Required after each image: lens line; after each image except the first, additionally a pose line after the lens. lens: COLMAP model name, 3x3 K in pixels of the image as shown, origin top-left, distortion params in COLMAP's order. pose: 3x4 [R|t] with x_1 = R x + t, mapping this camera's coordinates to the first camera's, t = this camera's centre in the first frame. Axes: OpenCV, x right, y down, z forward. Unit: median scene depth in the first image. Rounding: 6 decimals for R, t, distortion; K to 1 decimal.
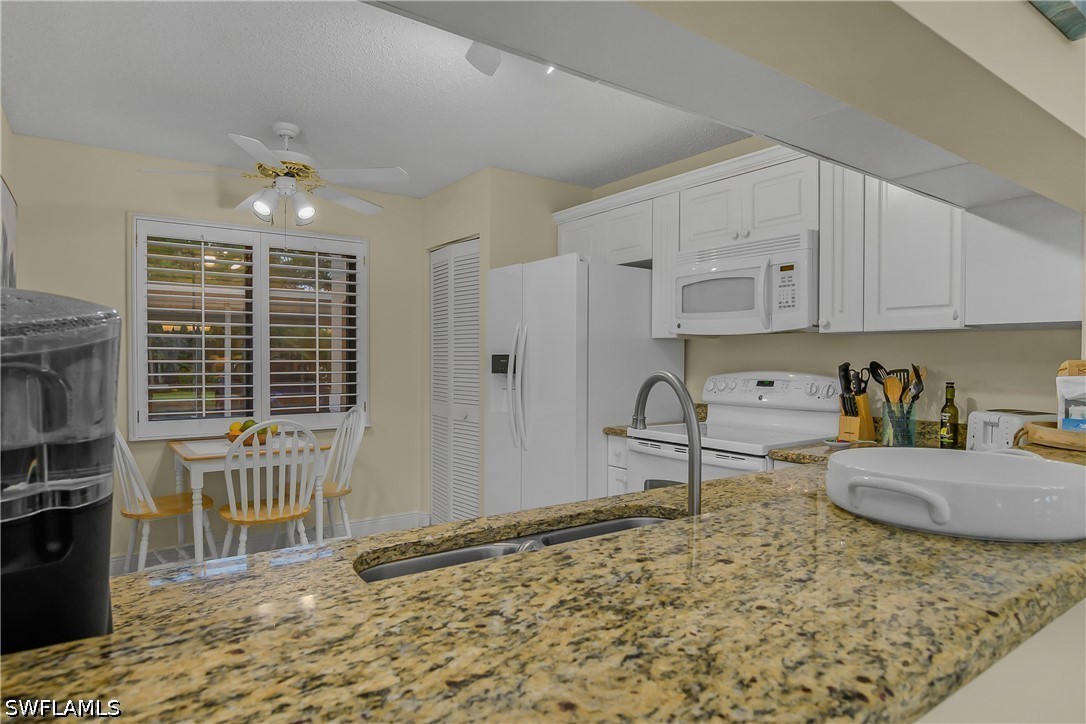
lens RADIAL K [[653.4, 0, 538.9], [0, 653.4, 365.8], [0, 0, 1]] dist [0.000708, 0.000461]
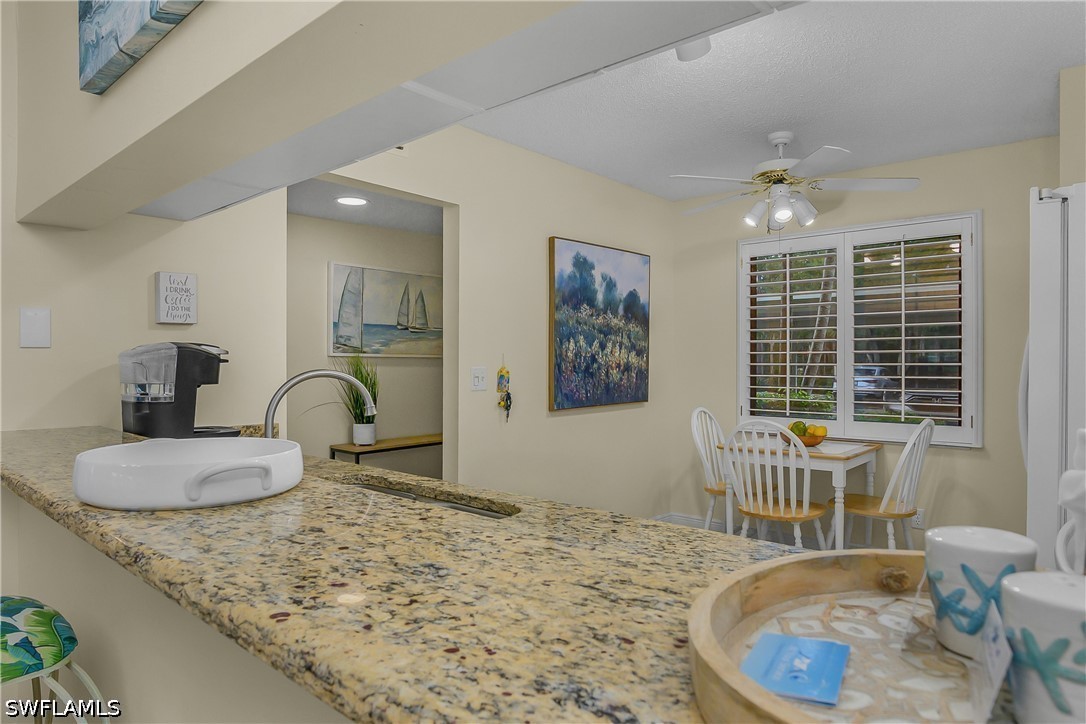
lens RADIAL K [[705.1, 0, 543.0], [0, 705.1, 362.0], [0, 0, 1]] dist [-0.002125, -0.000402]
pose [[0.198700, -0.003879, -0.980053, 0.585341], [-0.007192, 0.999959, -0.005416, -0.001561], [0.980034, 0.008125, 0.198664, 0.393756]]
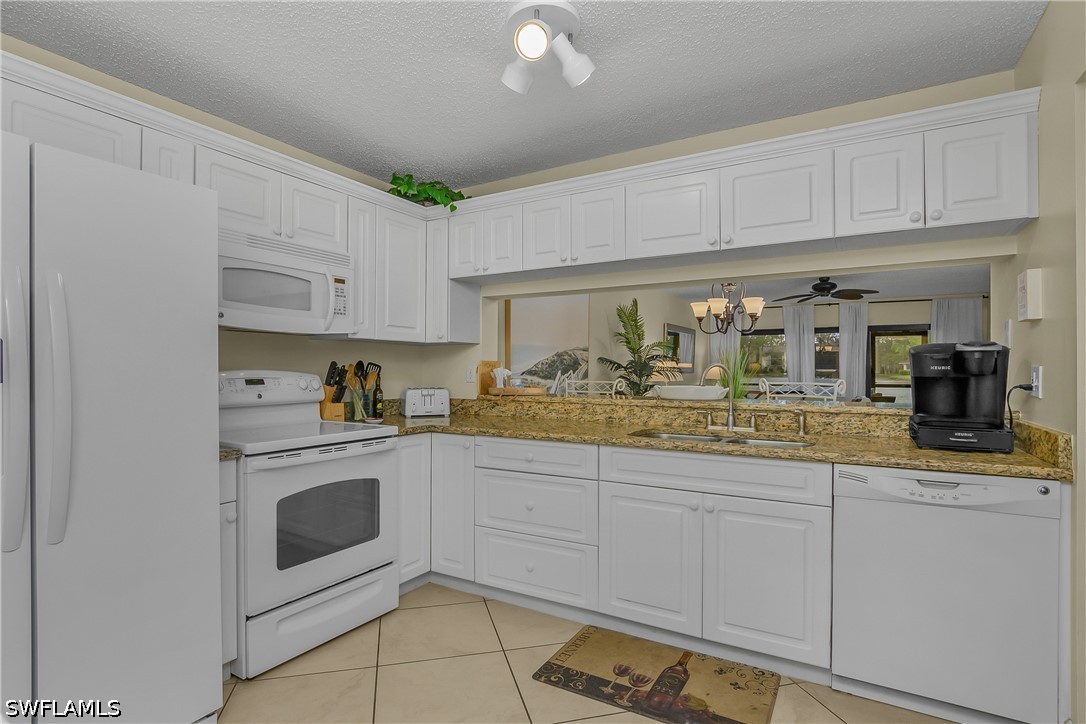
lens RADIAL K [[547.4, 0, 551.8], [0, 547.4, 362.4], [0, 0, 1]] dist [-0.005984, 0.000192]
pose [[-0.415996, 0.005753, 0.909348, -0.529245], [0.006127, 0.999975, -0.003523, 0.002761], [-0.909346, 0.004106, -0.416021, 0.827615]]
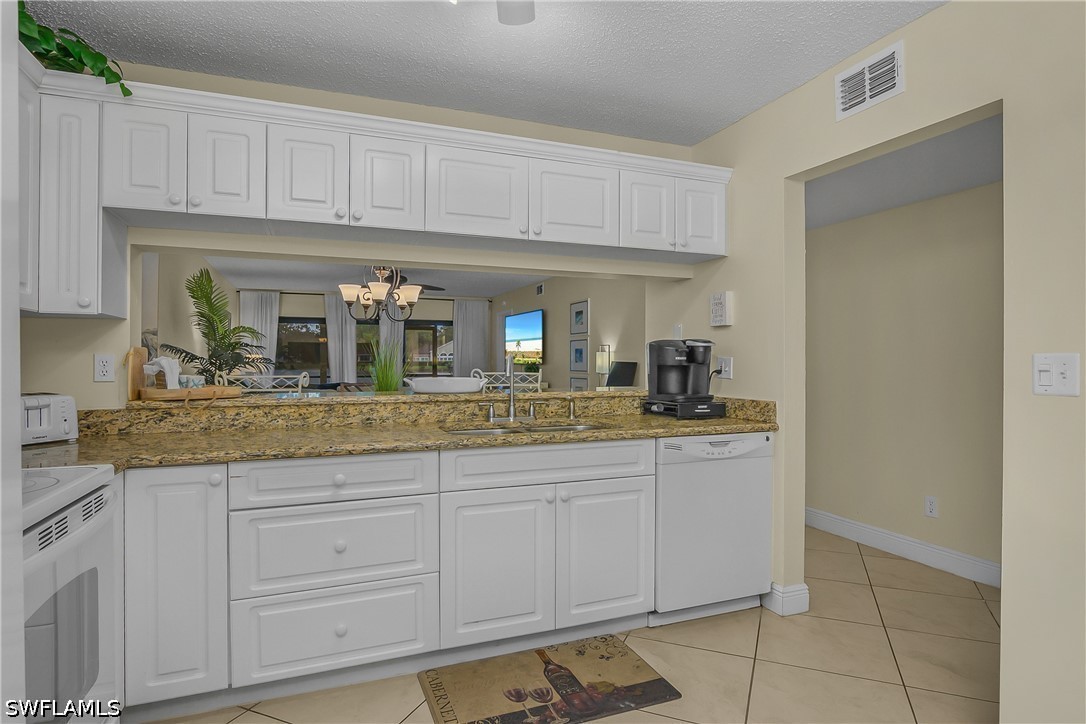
lens RADIAL K [[578.2, 0, 542.2], [0, 578.2, 357.0], [0, 0, 1]] dist [-0.004467, 0.000288]
pose [[-0.970211, -0.002025, 0.242253, -0.179811], [-0.000873, 0.999988, 0.004864, 0.003454], [-0.242260, 0.004507, -0.970201, 1.050475]]
